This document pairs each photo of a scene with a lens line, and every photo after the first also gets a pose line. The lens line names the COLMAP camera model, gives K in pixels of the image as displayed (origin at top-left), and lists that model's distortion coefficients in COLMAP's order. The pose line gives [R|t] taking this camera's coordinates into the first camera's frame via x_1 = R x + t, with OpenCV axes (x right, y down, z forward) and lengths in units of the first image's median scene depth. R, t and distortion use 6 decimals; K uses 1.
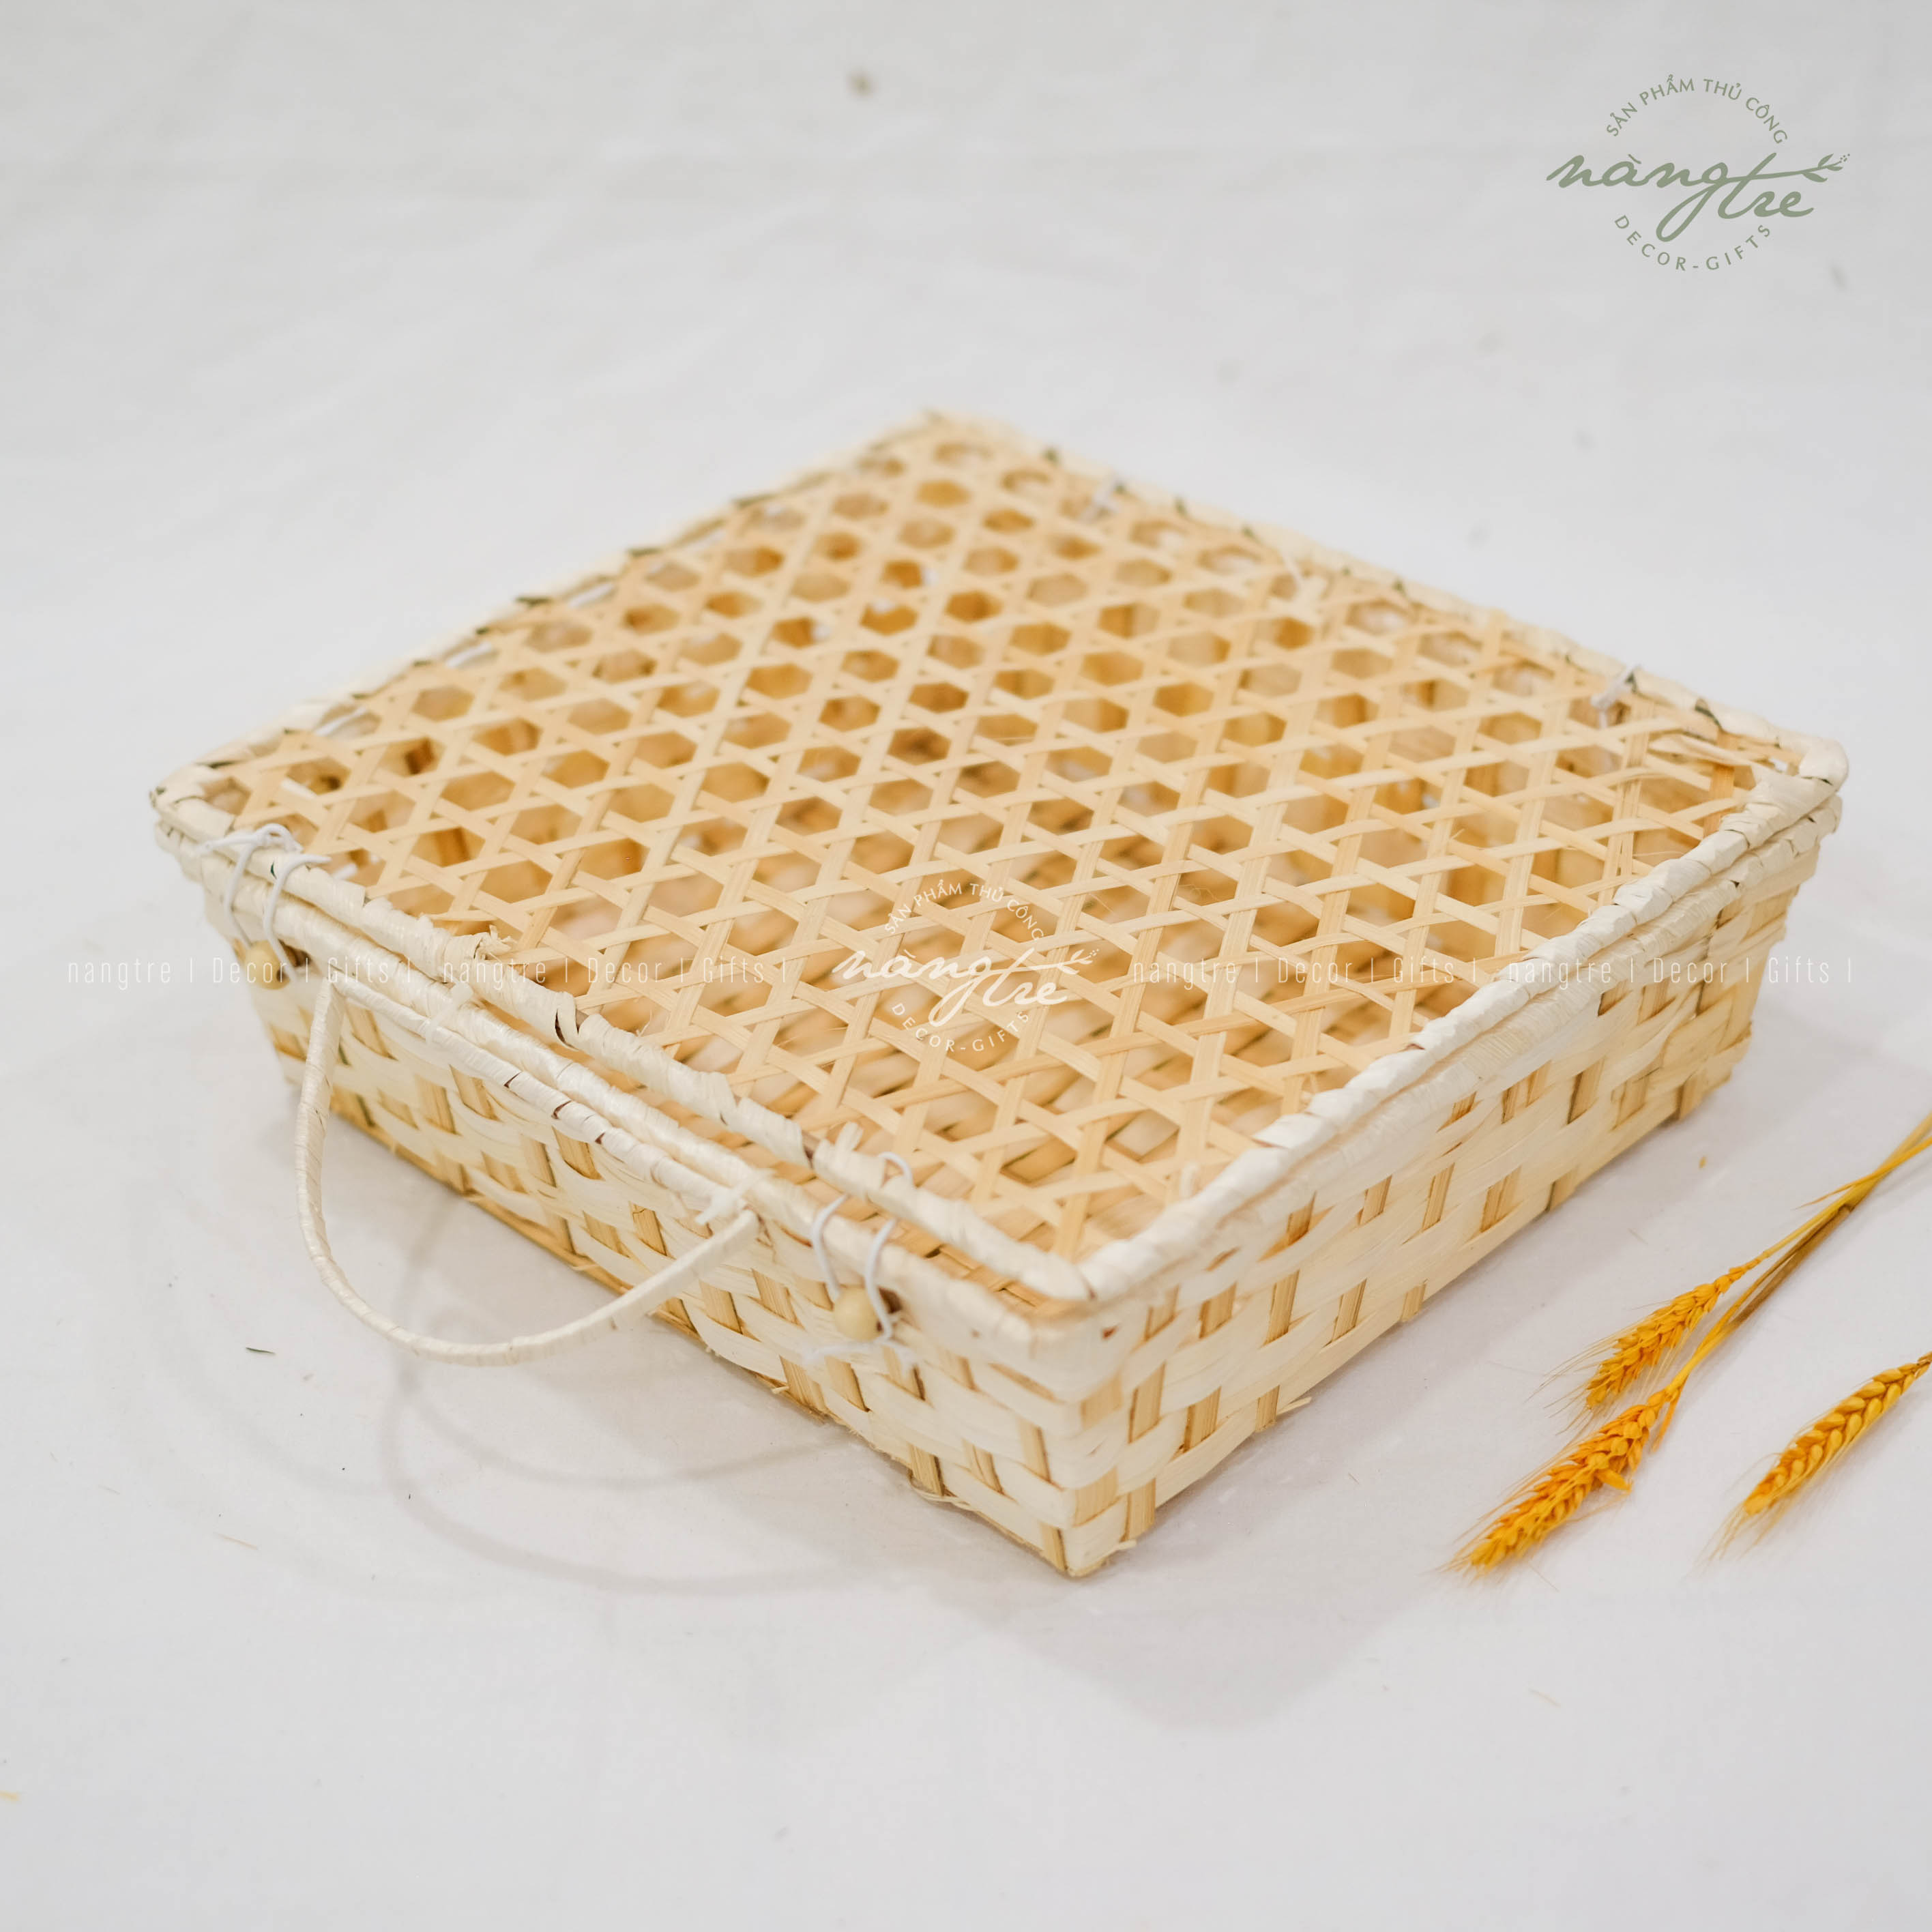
lens RADIAL K [[4561.9, 0, 966.0], [0, 4561.9, 966.0], [0, 0, 1]] dist [0.005080, -0.330292]
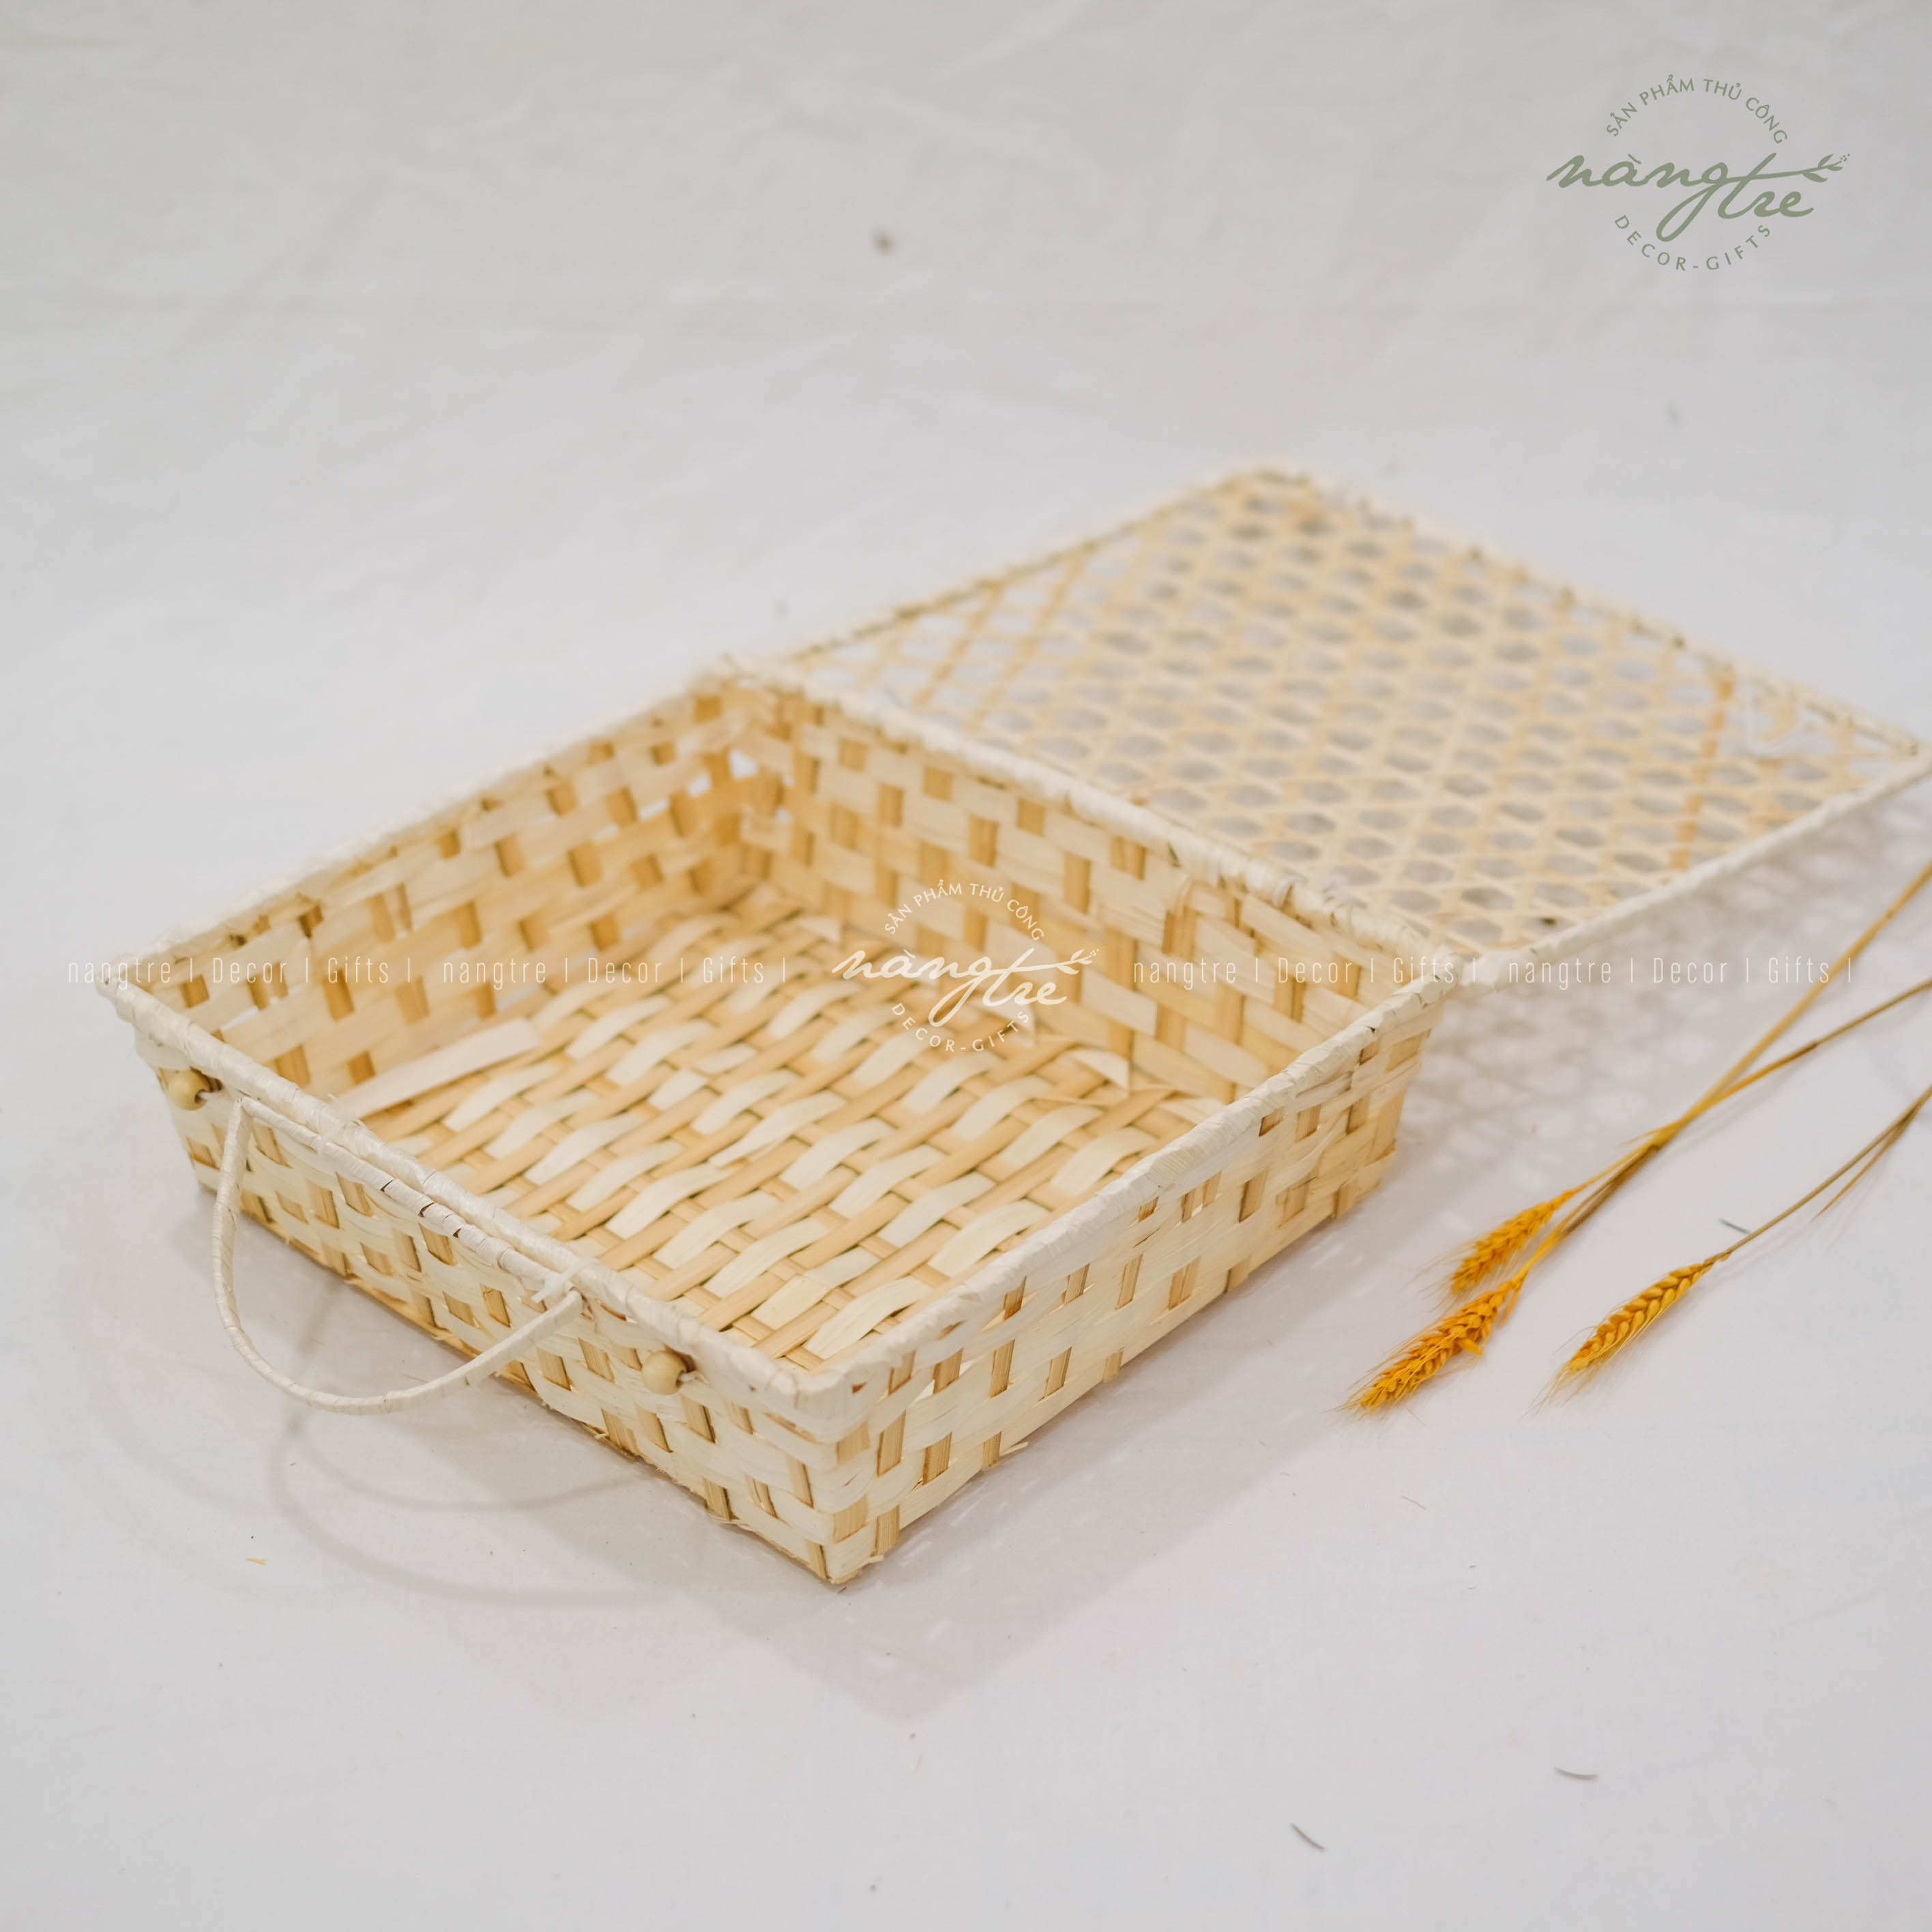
lens RADIAL K [[4666.9, 0, 964.2], [0, 4666.9, 840.8], [0, 0, 1]] dist [-0.051665, -0.368471]
pose [[0.999583, 0.004330, 0.028546, 0.021009], [-0.003071, 0.999028, -0.043980, -0.013370], [-0.028709, 0.043874, 0.998624, -0.275569]]
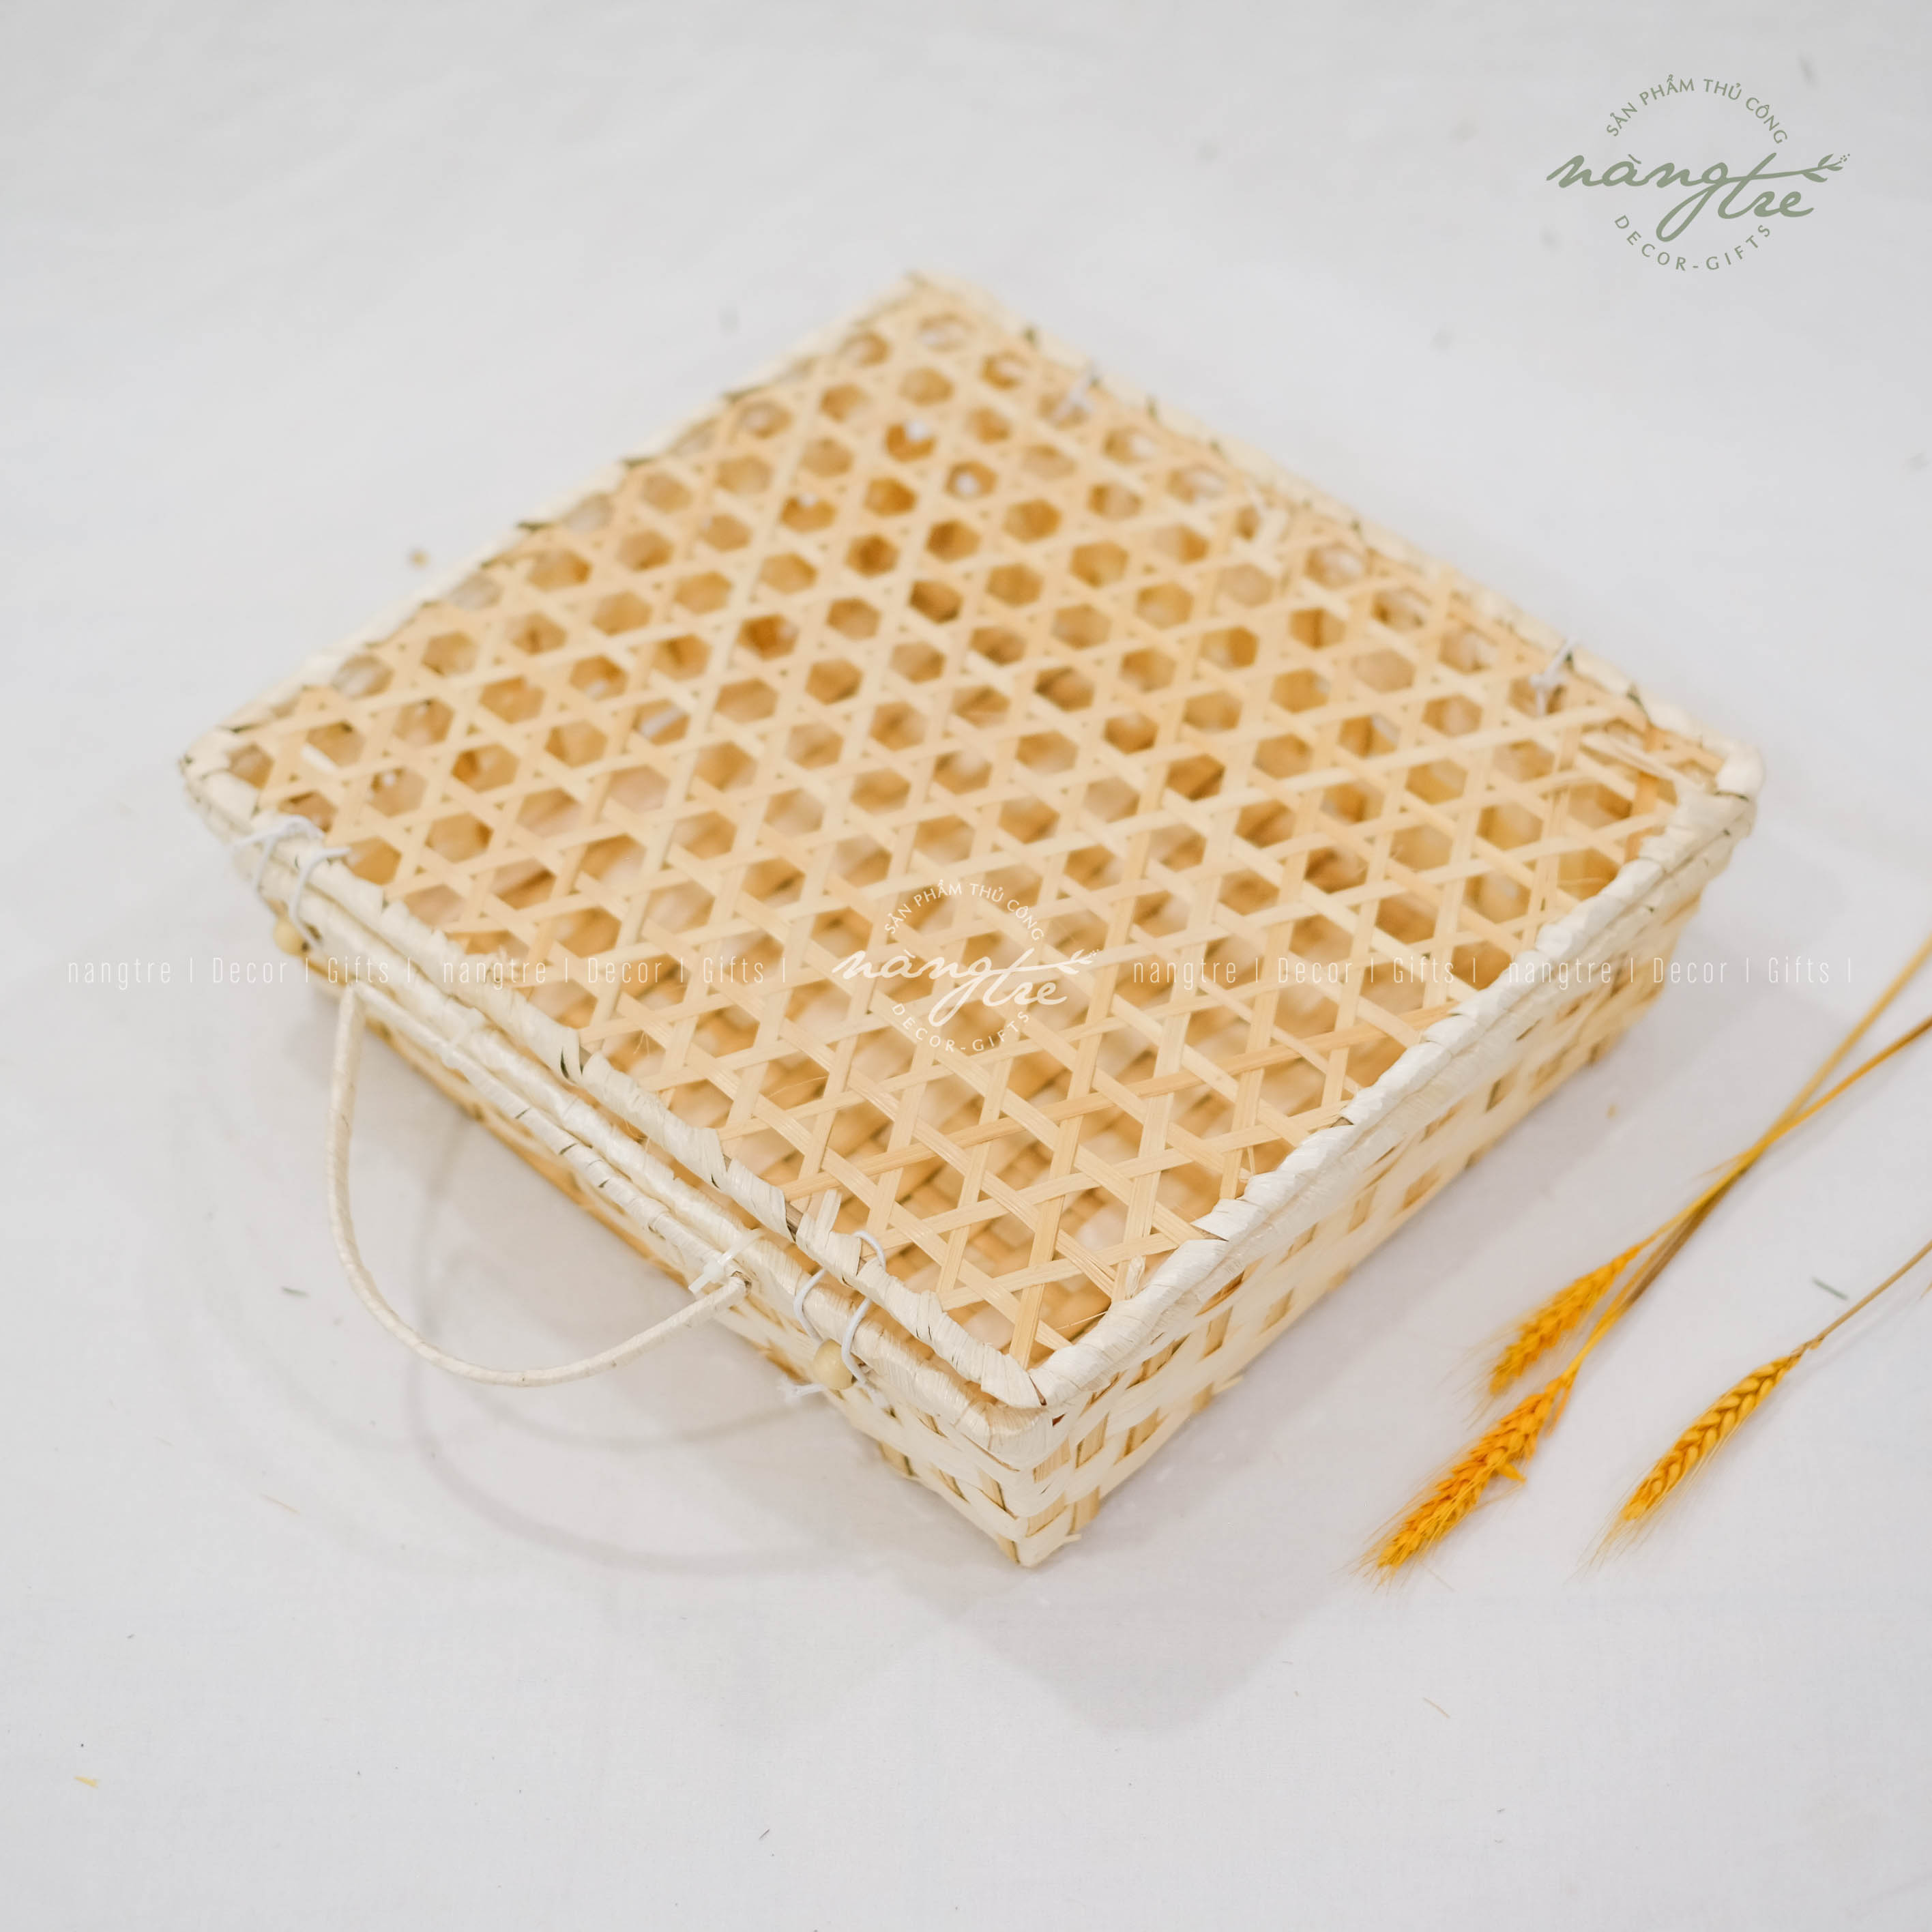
lens RADIAL K [[4561.9, 0, 966.0], [0, 4561.9, 966.0], [0, 0, 1]] dist [0.005080, -0.330292]
pose [[0.999882, 0.014644, 0.004603, 0.001591], [-0.015331, 0.967791, 0.251286, -0.278344], [-0.000775, -0.251327, 0.967902, -0.050237]]
